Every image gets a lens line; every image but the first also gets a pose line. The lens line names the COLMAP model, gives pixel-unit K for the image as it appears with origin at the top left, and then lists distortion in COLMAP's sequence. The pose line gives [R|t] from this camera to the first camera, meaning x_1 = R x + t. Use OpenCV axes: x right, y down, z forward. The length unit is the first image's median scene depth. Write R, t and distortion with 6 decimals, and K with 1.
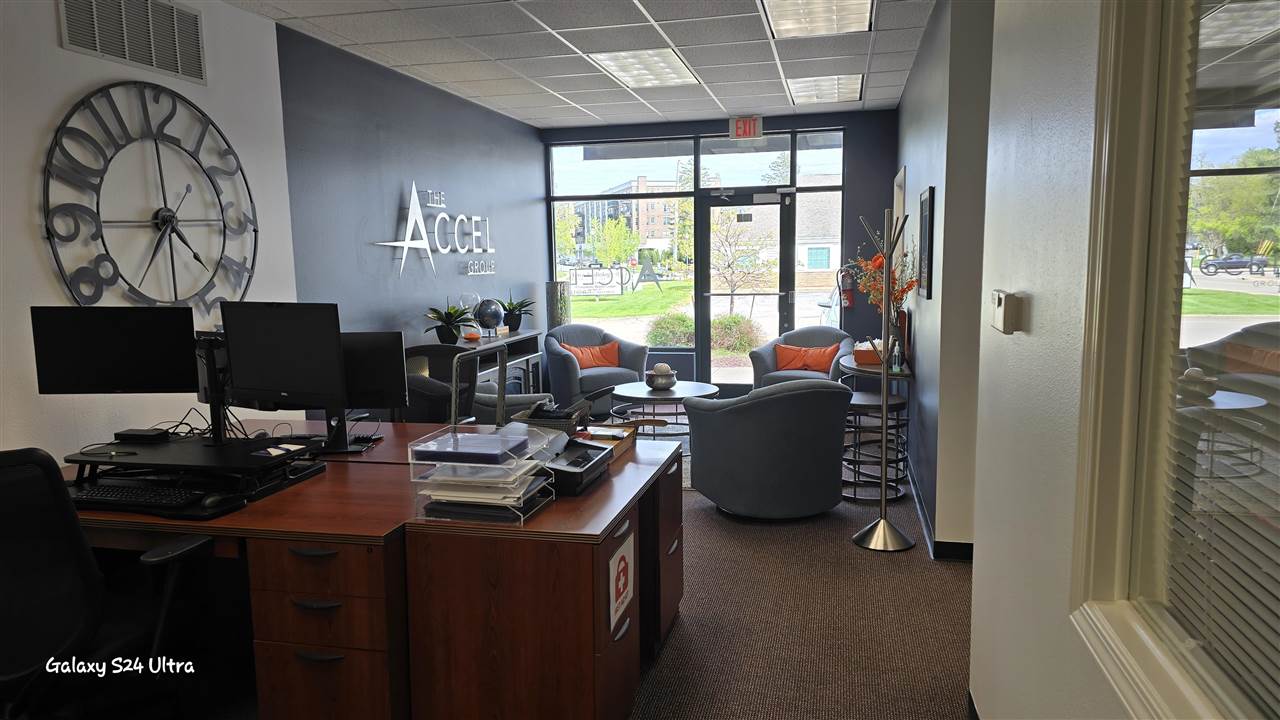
lens RADIAL K [[852.0, 0, 643.0], [0, 852.0, 365.6], [0, 0, 1]] dist [0.057510, 0.000386]
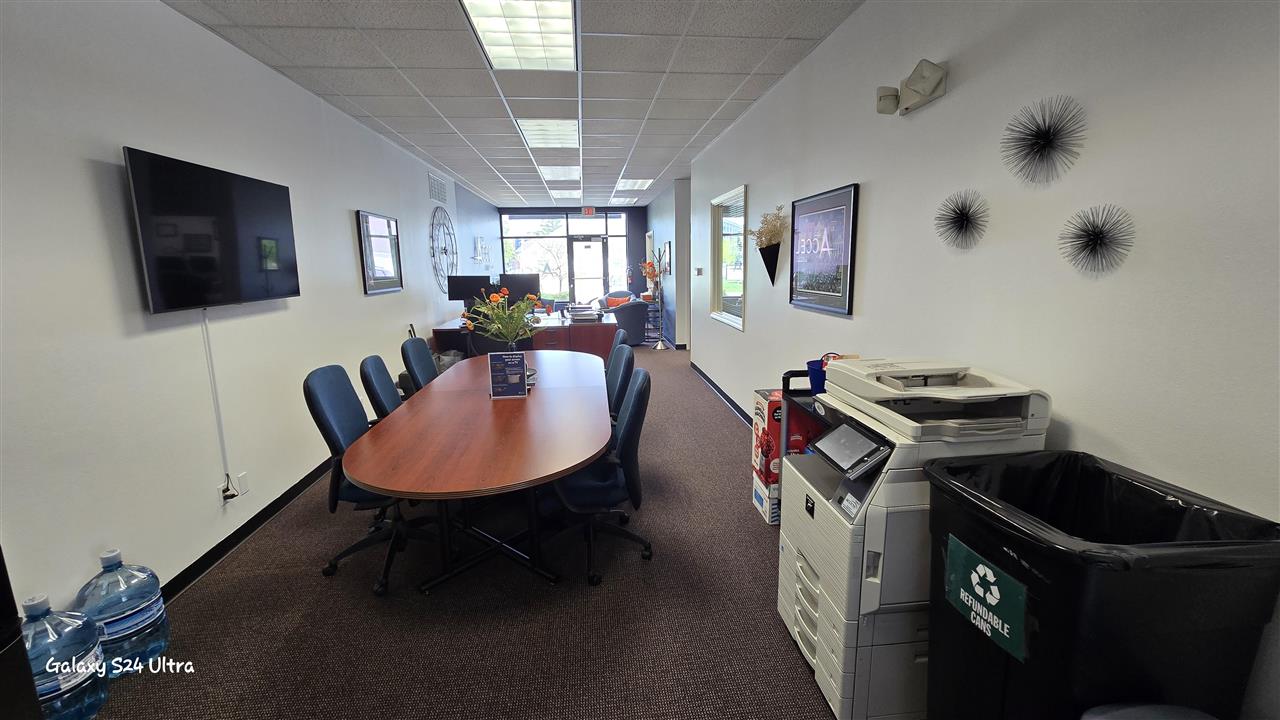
lens RADIAL K [[526.4, 0, 638.7], [0, 526.4, 354.0], [0, 0, 1]] dist [-0.022678, -0.000058]
pose [[0.946511, -0.053023, 0.318284, -0.245478], [0.040106, 0.998089, 0.047004, 0.069421], [-0.320168, -0.031725, 0.946829, -0.493511]]
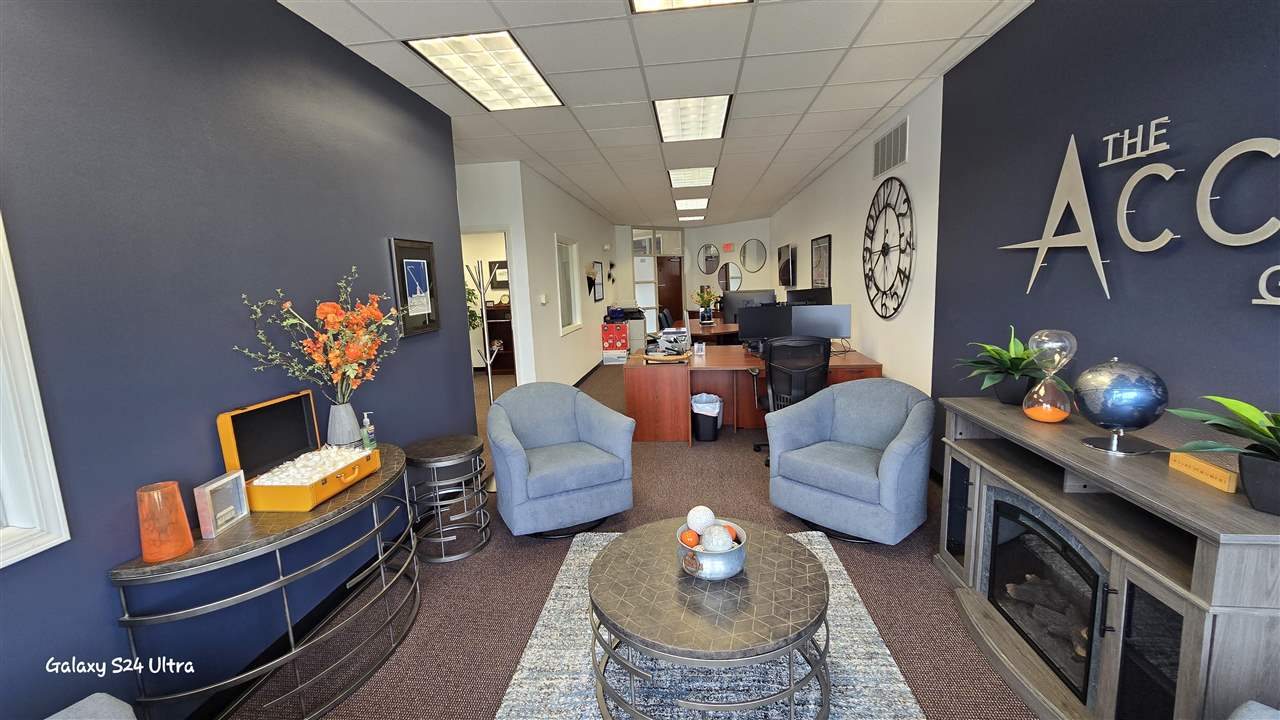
lens RADIAL K [[526.4, 0, 638.5], [0, 526.4, 360.9], [0, 0, 1]] dist [-0.022678, -0.000058]
pose [[-0.989724, 0.075080, -0.121692, 0.058645], [0.039077, 0.960681, 0.274890, -0.101937], [0.137546, 0.267310, -0.953744, 0.787331]]
